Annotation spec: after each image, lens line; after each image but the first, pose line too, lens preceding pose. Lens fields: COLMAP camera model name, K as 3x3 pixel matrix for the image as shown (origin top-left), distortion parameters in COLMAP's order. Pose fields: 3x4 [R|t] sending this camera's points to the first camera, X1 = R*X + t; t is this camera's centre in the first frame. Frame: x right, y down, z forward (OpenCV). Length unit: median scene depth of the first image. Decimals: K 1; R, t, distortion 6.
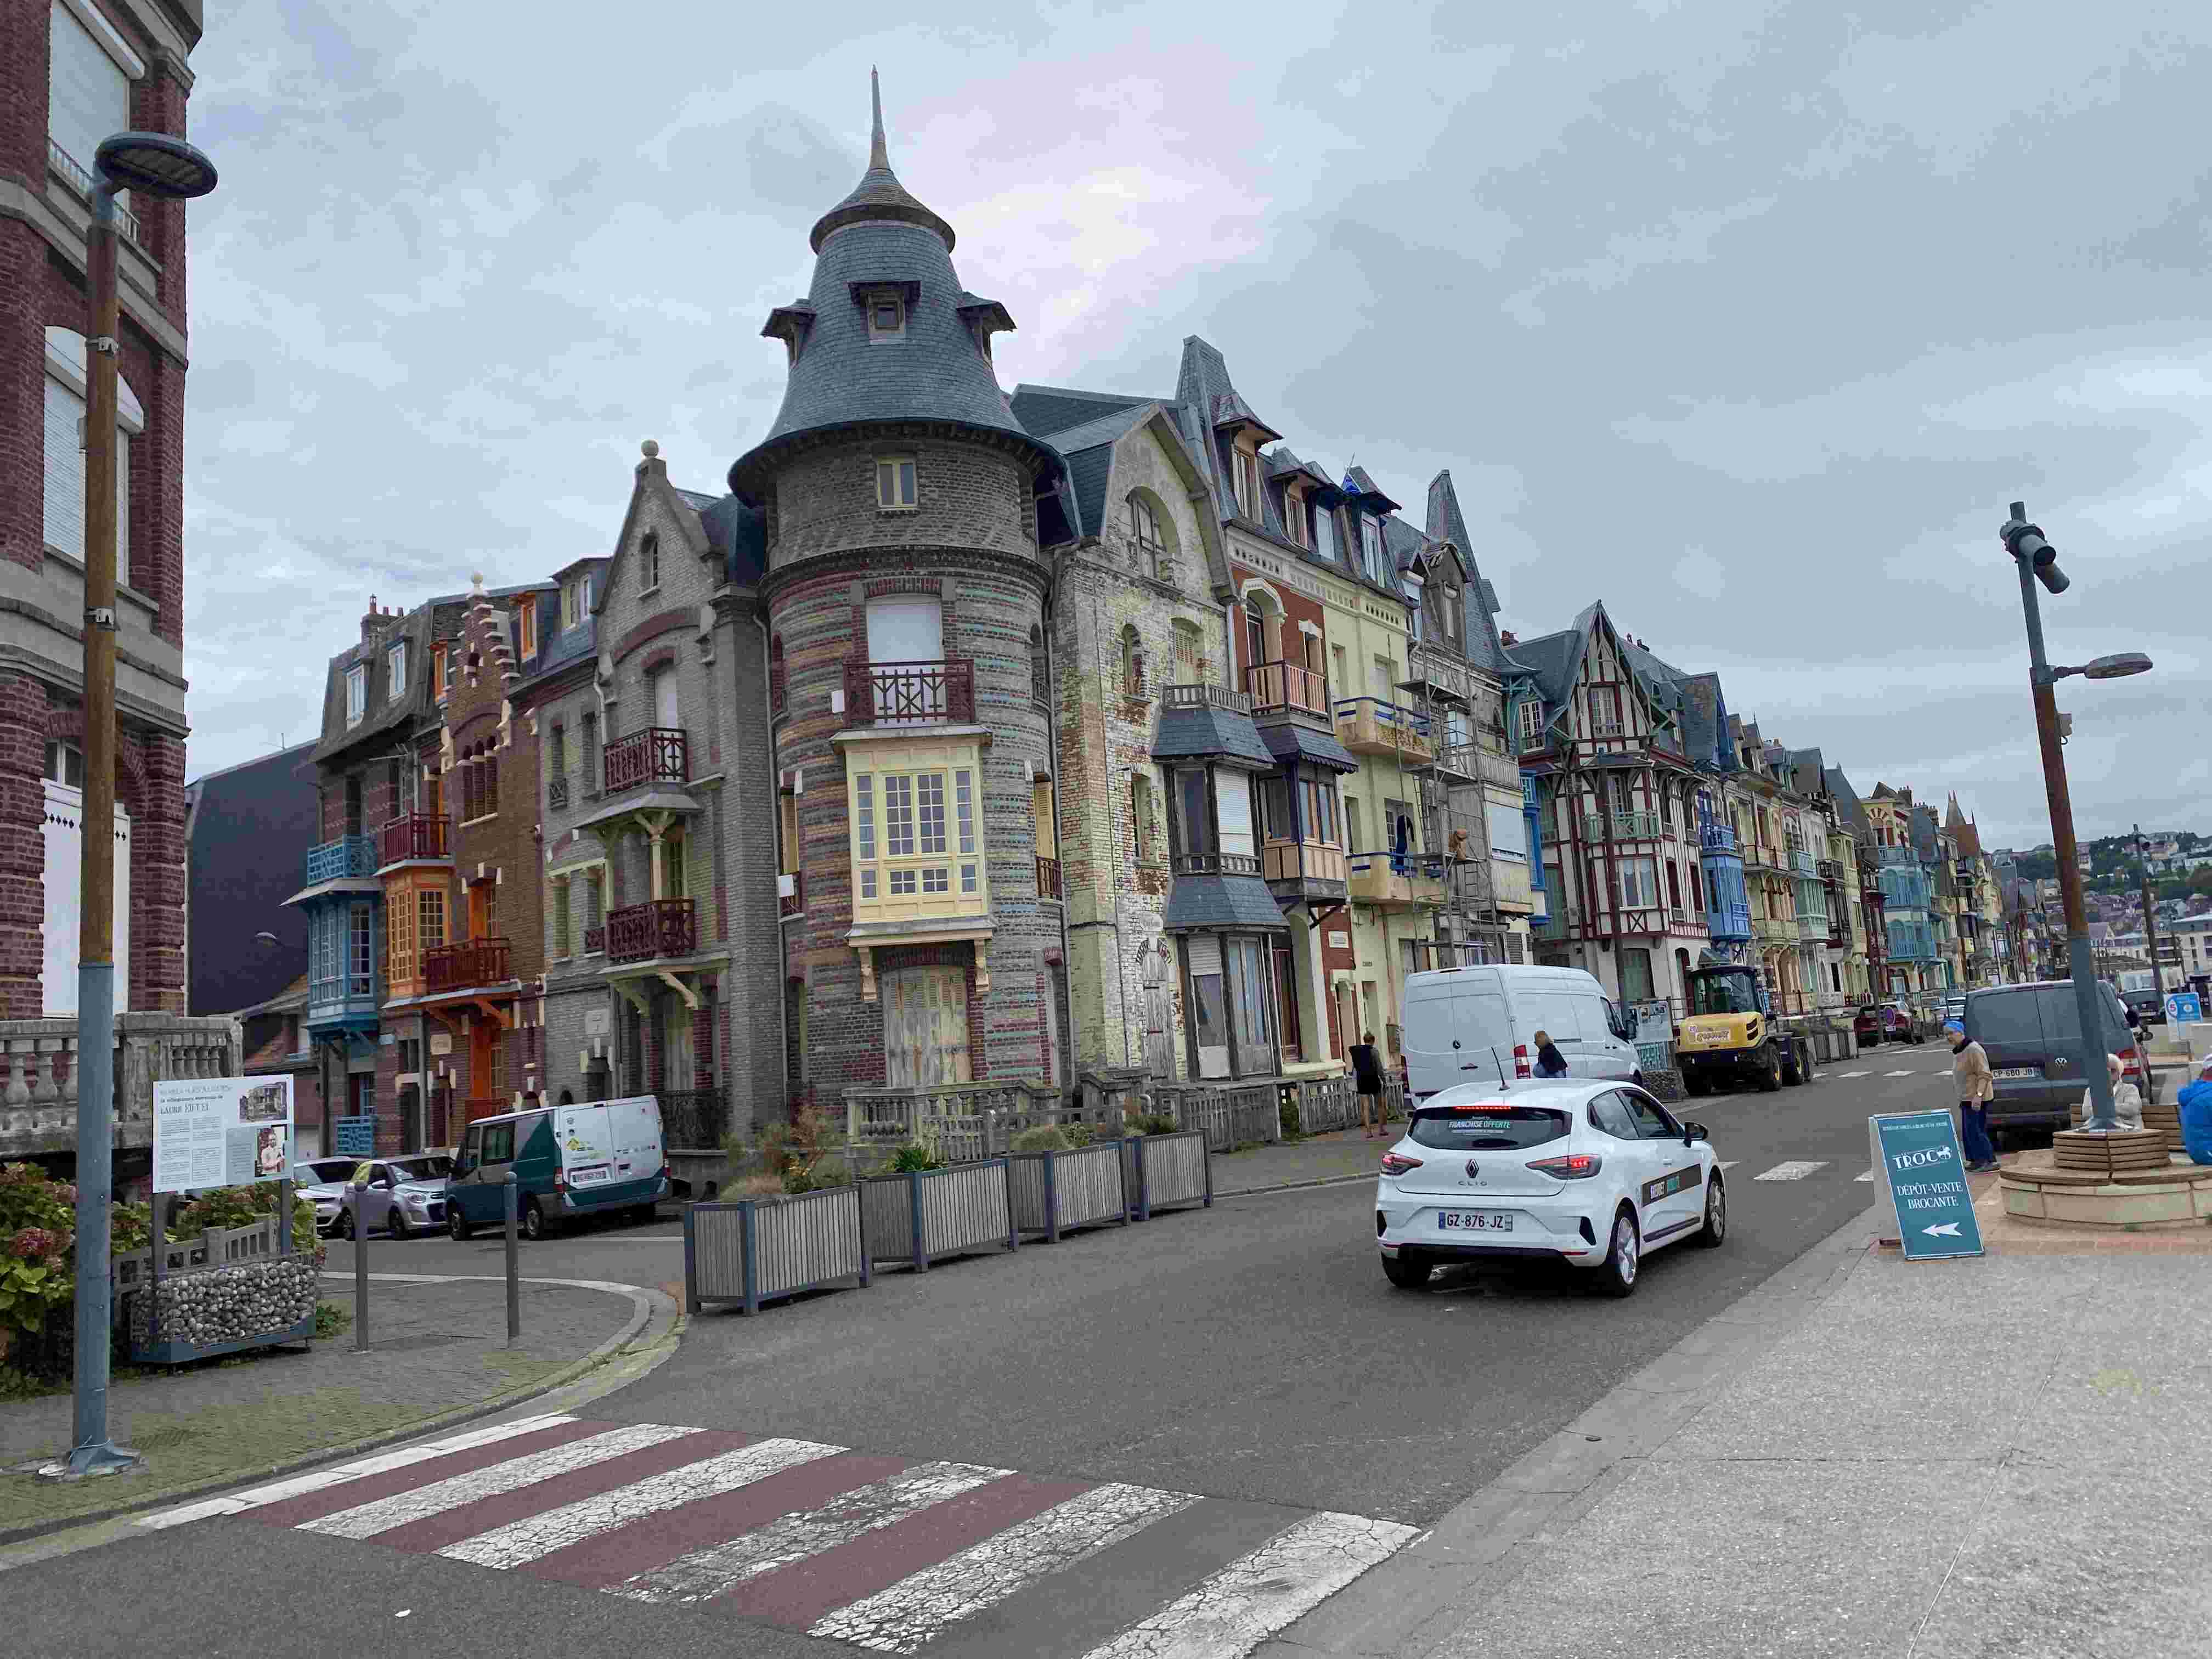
lens RADIAL K [[1657.1, 0, 1070.7], [0, 1657.1, 839.8], [0, 0, 1]] dist [0.095602, -0.123168]
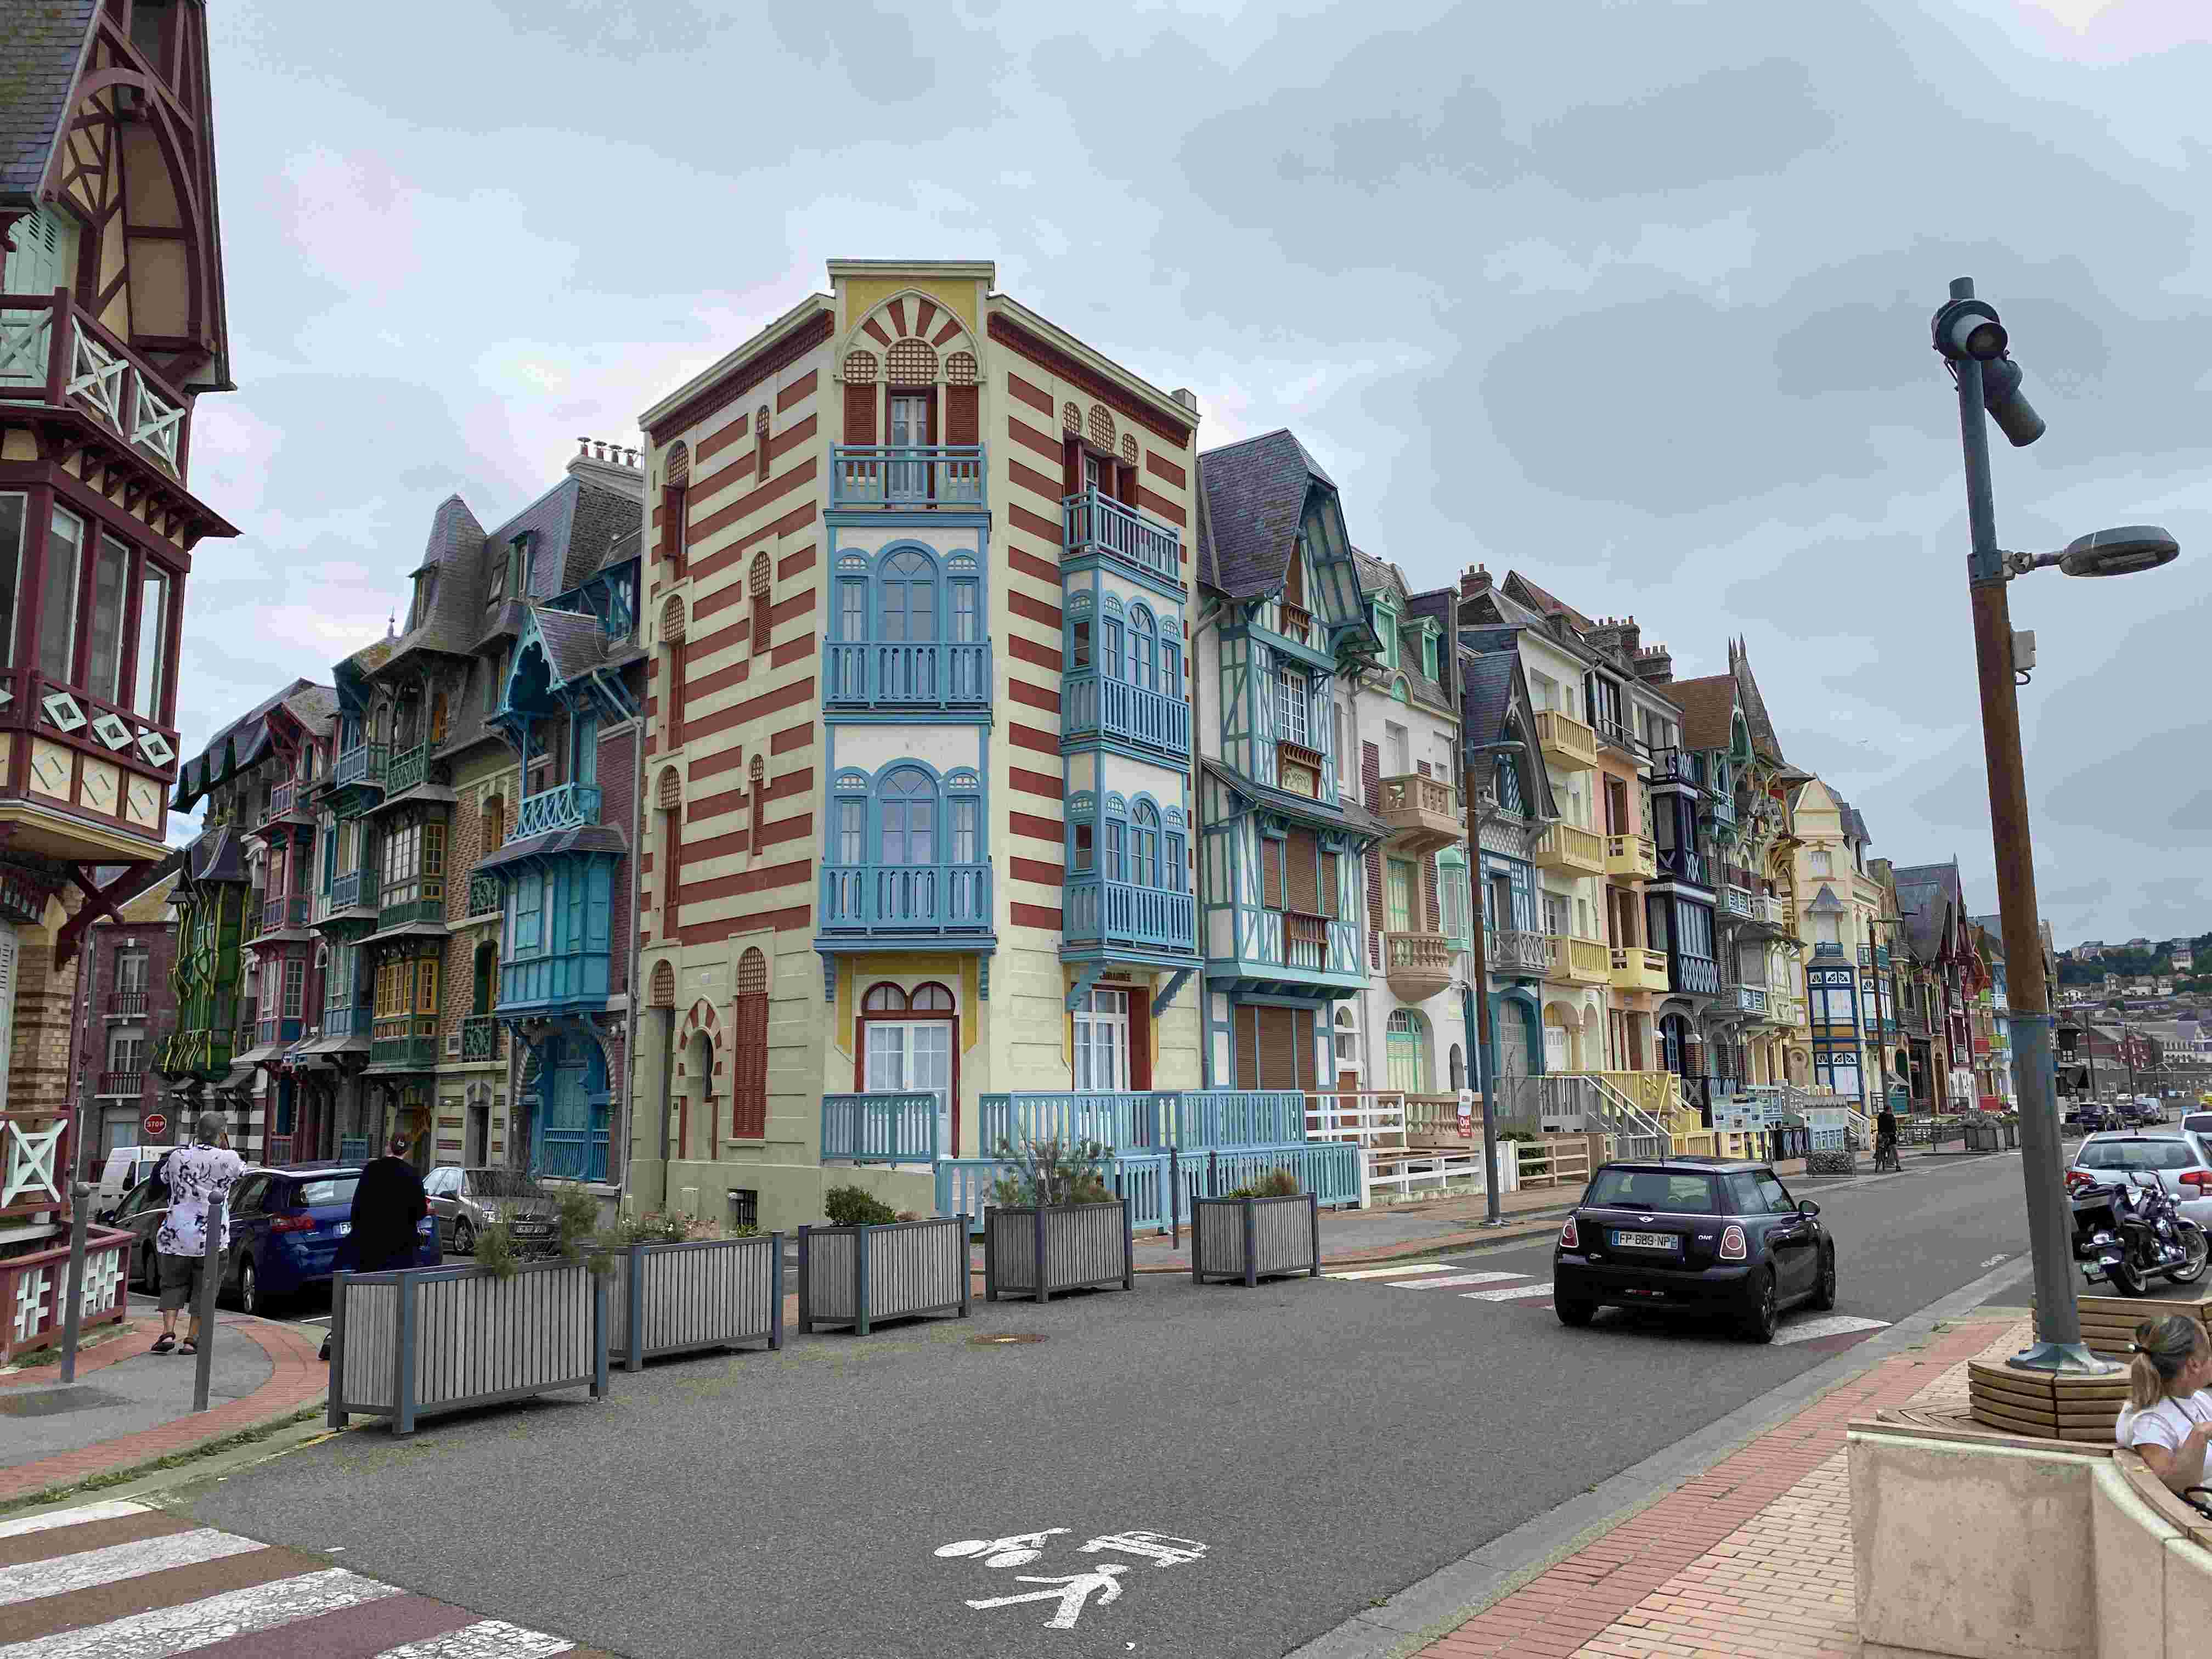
lens RADIAL K [[1657.1, 0, 1070.7], [0, 1657.1, 839.8], [0, 0, 1]] dist [0.095602, -0.123168]
pose [[0.997403, 0.053839, -0.047833, 0.430067], [-0.055117, 0.998146, -0.025802, 0.051061], [0.046355, 0.028371, 0.998522, 0.642307]]
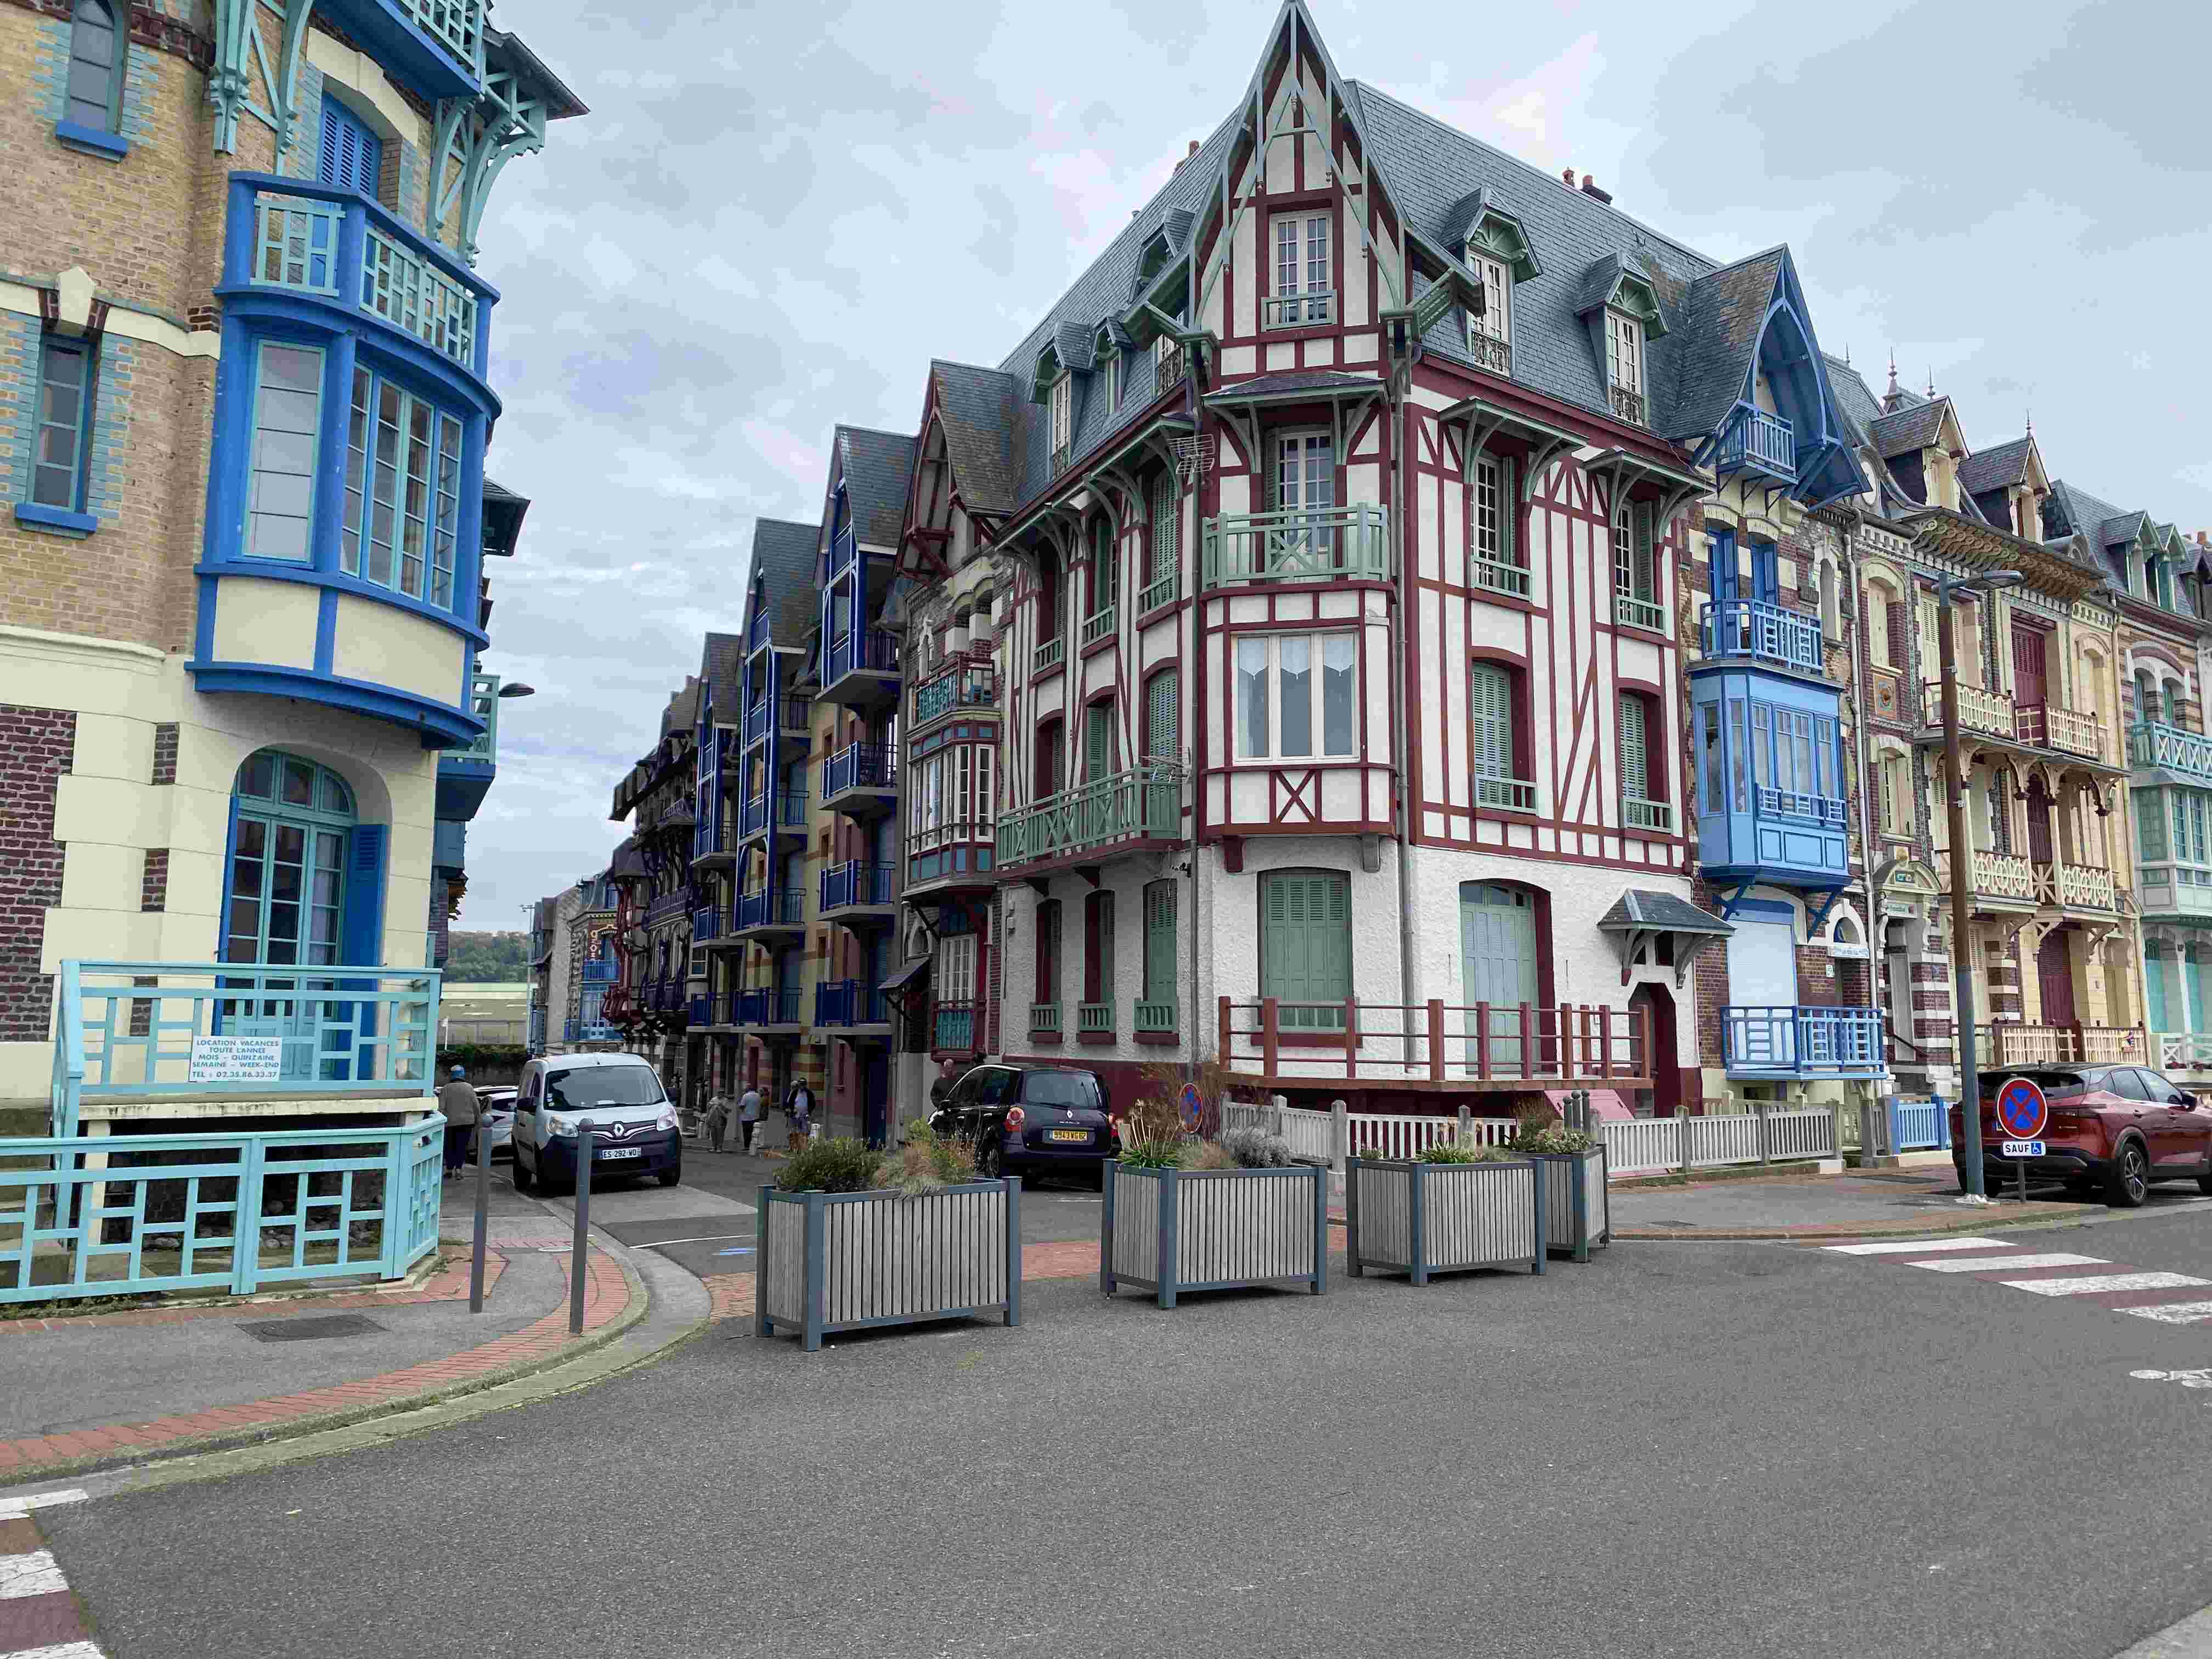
lens RADIAL K [[1669.6, 0, 1101.7], [0, 1669.6, 791.1], [0, 0, 1]] dist [0.082253, -0.127173]
pose [[0.946166, 0.028738, -0.322405, 0.181887], [-0.033495, 0.999396, -0.009216, 0.022975], [0.321945, 0.019519, 0.946557, 0.274872]]
